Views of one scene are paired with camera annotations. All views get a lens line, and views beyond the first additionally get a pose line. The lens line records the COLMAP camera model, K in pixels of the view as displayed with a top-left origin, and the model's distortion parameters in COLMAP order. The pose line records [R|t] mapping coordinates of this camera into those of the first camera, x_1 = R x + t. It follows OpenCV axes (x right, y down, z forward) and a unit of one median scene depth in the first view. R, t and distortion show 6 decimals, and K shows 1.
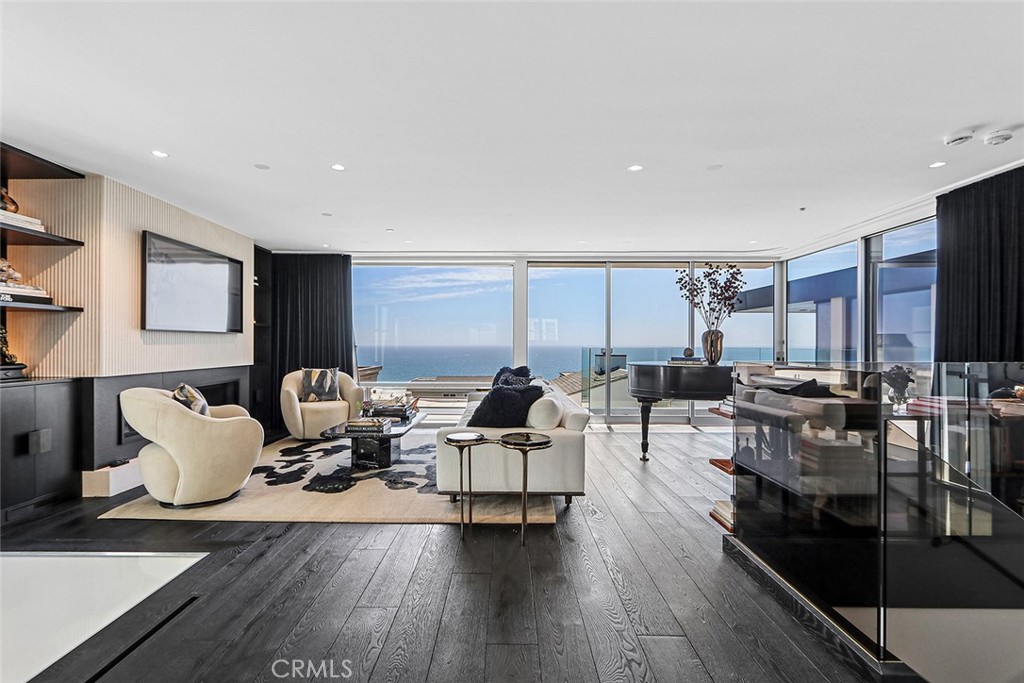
lens RADIAL K [[468.1, 0, 503.0], [0, 468.1, 343.8], [0, 0, 1]] dist [0.002161, -0.002299]
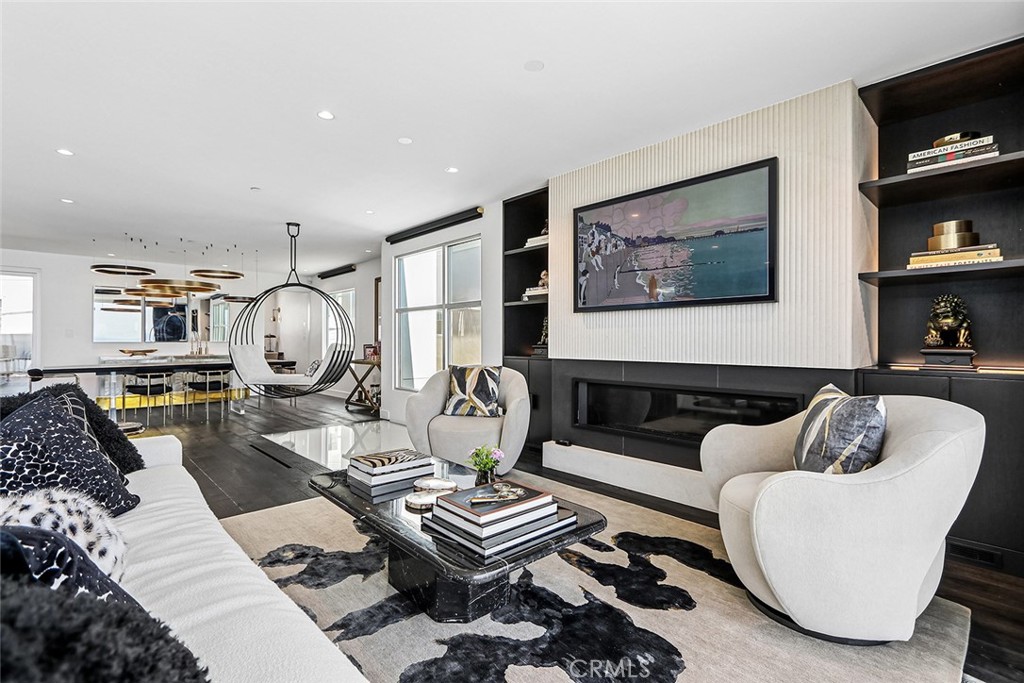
lens RADIAL K [[468.1, 0, 504.7], [0, 468.1, 338.6], [0, 0, 1]] dist [0.002161, -0.002299]
pose [[-0.726370, -0.002145, -0.687300, -0.004438], [0.000771, 0.999992, -0.003936, 0.021920], [0.687303, -0.003389, -0.726363, 1.340602]]
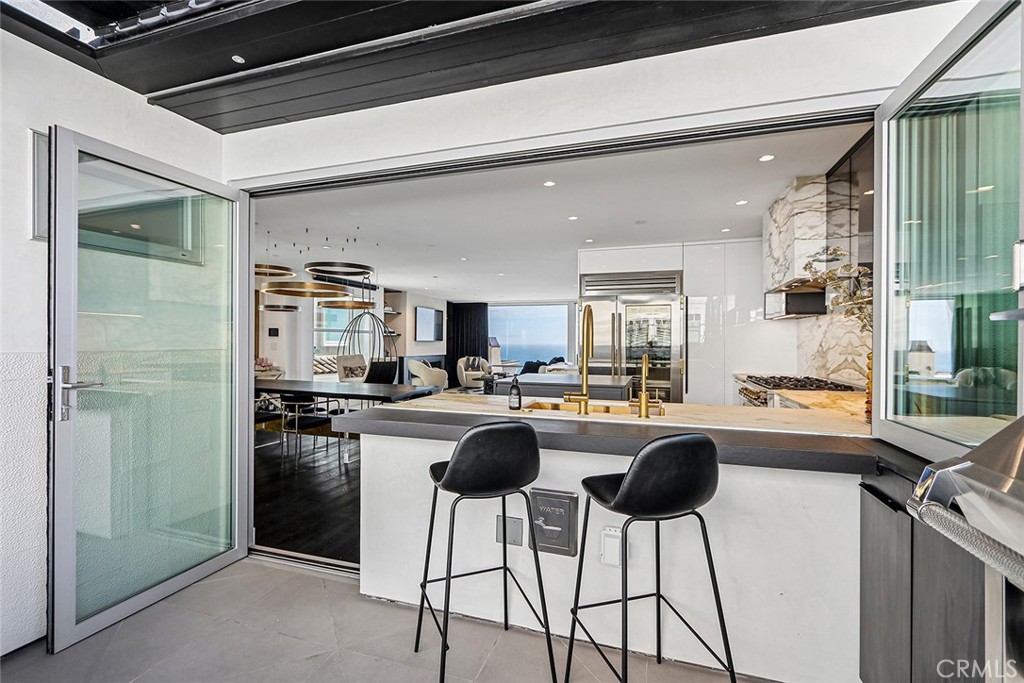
lens RADIAL K [[468.1, 0, 508.3], [0, 468.1, 343.0], [0, 0, 1]] dist [0.002161, -0.002299]
pose [[0.952902, 0.002701, -0.303267, 0.550004], [-0.002932, 0.999996, -0.000306, -0.014695], [0.303265, 0.001181, 0.952906, -1.329735]]
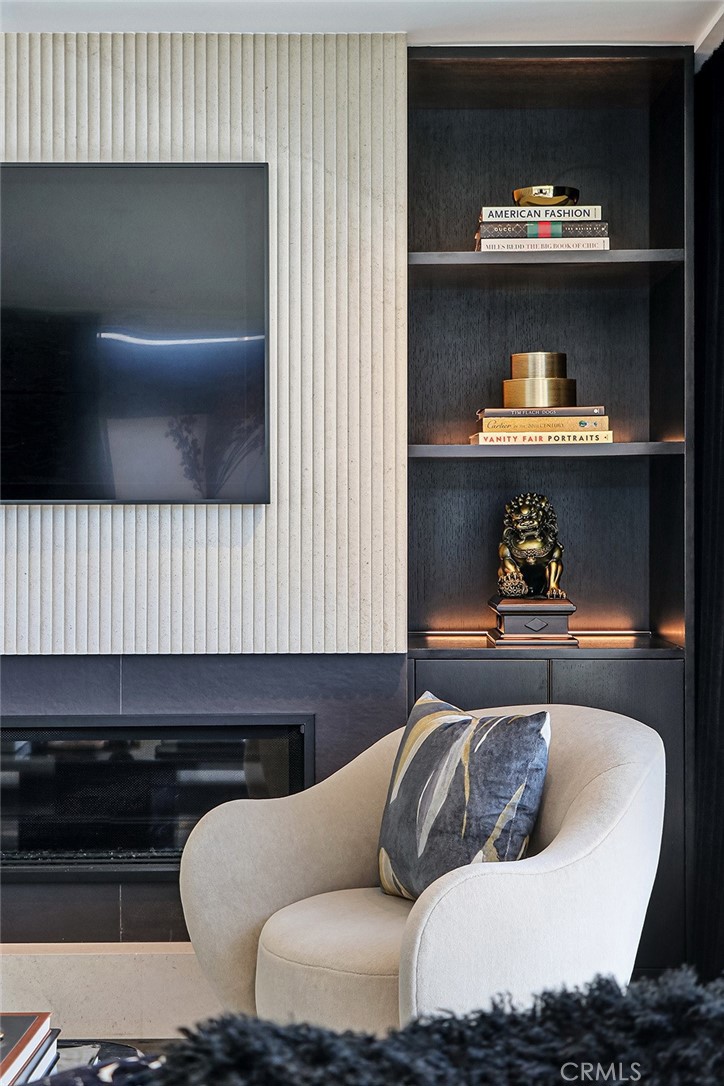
lens RADIAL K [[1797.0, 0, 368.8], [0, 1797.0, 536.5], [0, 0, 1]] dist [0.053942, 0.000000]
pose [[0.003239, 0.017297, -0.999845, 0.304092], [0.006637, 0.999828, 0.017319, -0.023894], [0.999973, -0.006692, 0.003124, 1.202589]]
